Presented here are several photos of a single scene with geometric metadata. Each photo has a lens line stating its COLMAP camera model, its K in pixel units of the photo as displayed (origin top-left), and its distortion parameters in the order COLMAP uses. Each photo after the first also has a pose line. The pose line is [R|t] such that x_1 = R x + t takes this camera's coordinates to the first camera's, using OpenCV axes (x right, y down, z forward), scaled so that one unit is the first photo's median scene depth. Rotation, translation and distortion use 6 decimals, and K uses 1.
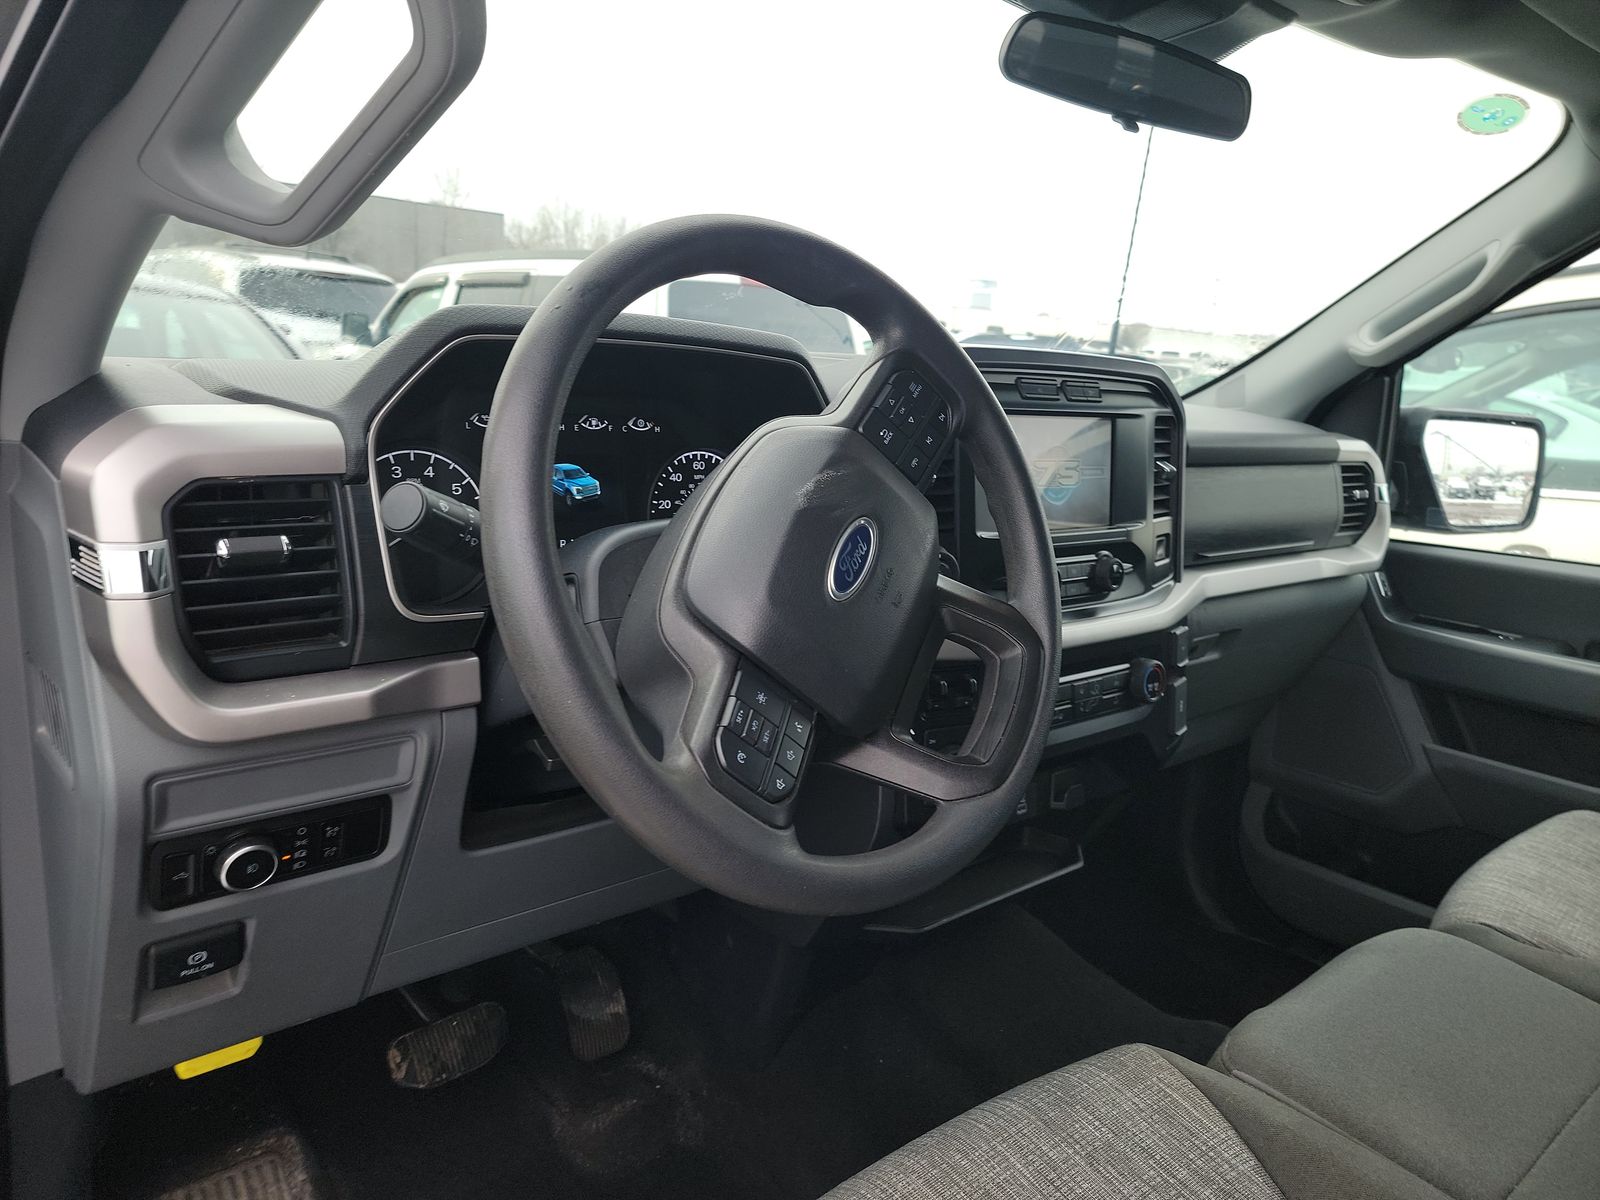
lens RADIAL K [[1117.6, 0, 801.8], [0, 1117.6, 605.3], [0, 0, 1]] dist [0.091528, -0.082955]
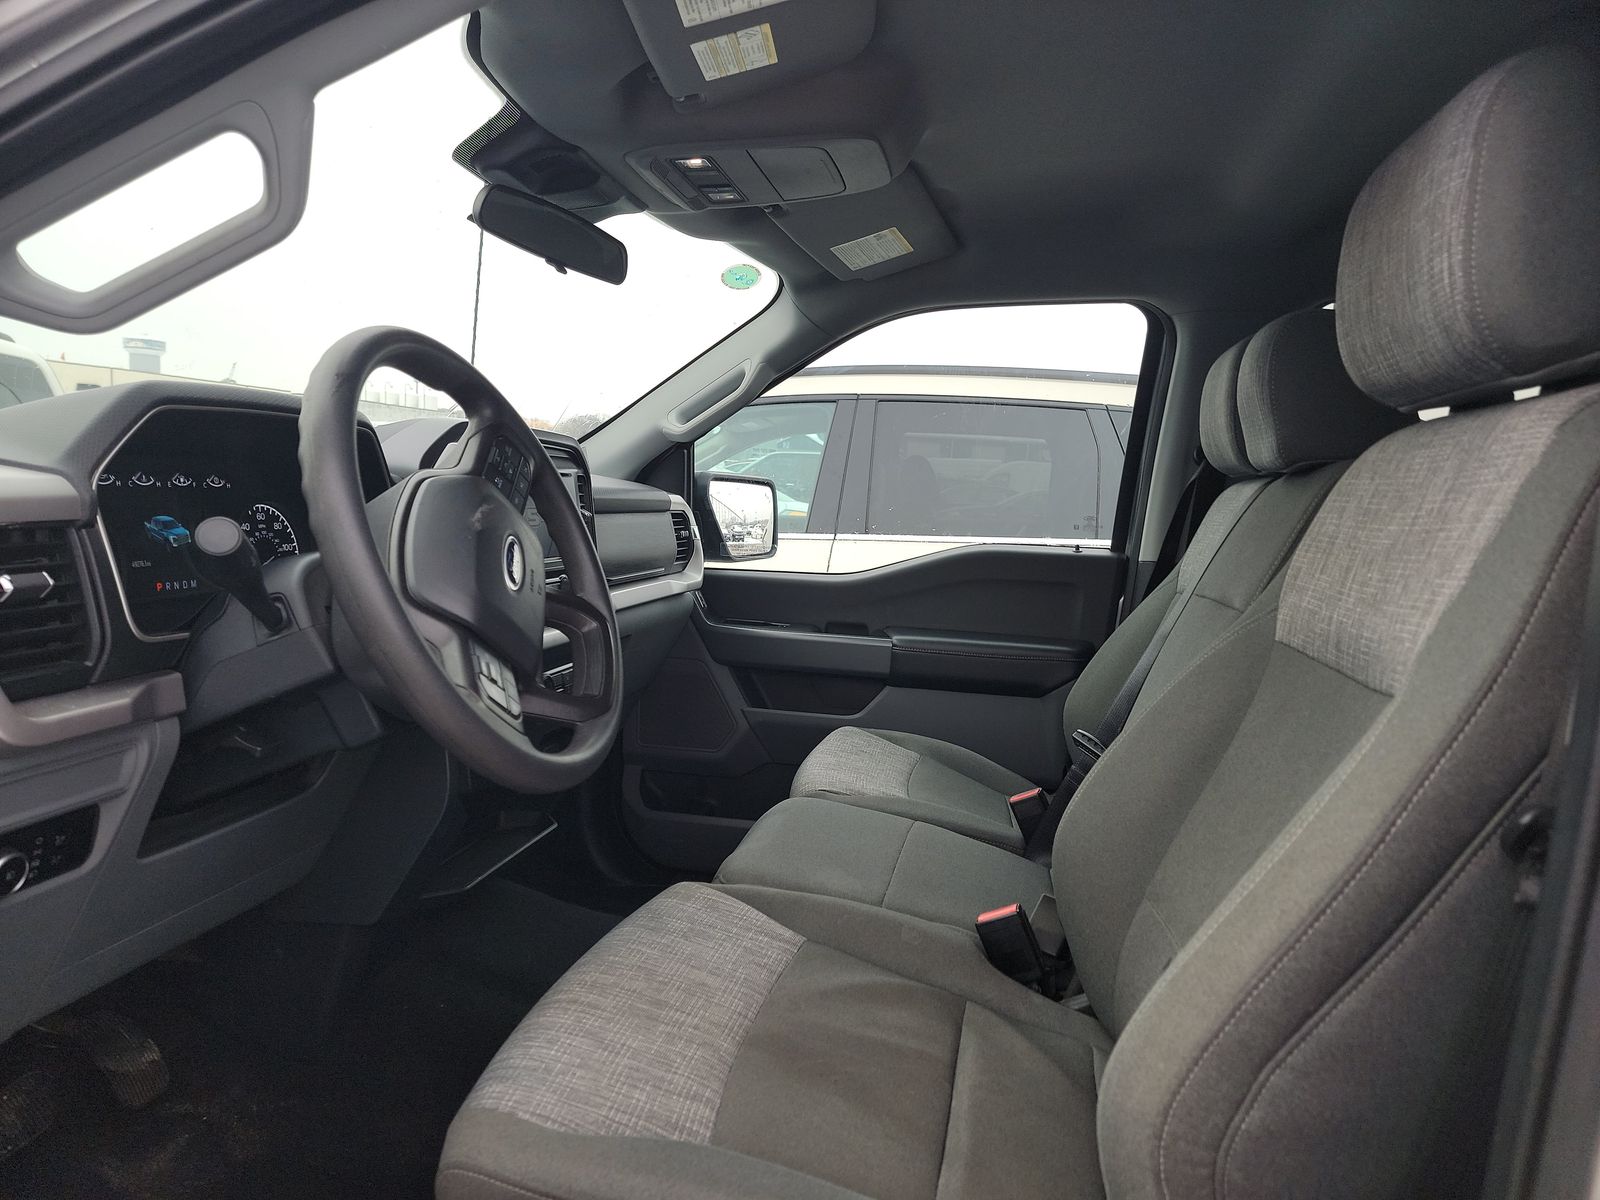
lens RADIAL K [[1117.6, 0, 801.8], [0, 1117.6, 605.3], [0, 0, 1]] dist [0.091528, -0.082955]
pose [[0.794685, -0.083293, 0.601280, -0.290599], [0.122045, 0.992238, -0.023852, 0.050569], [-0.594626, 0.092338, 0.798682, -0.212707]]
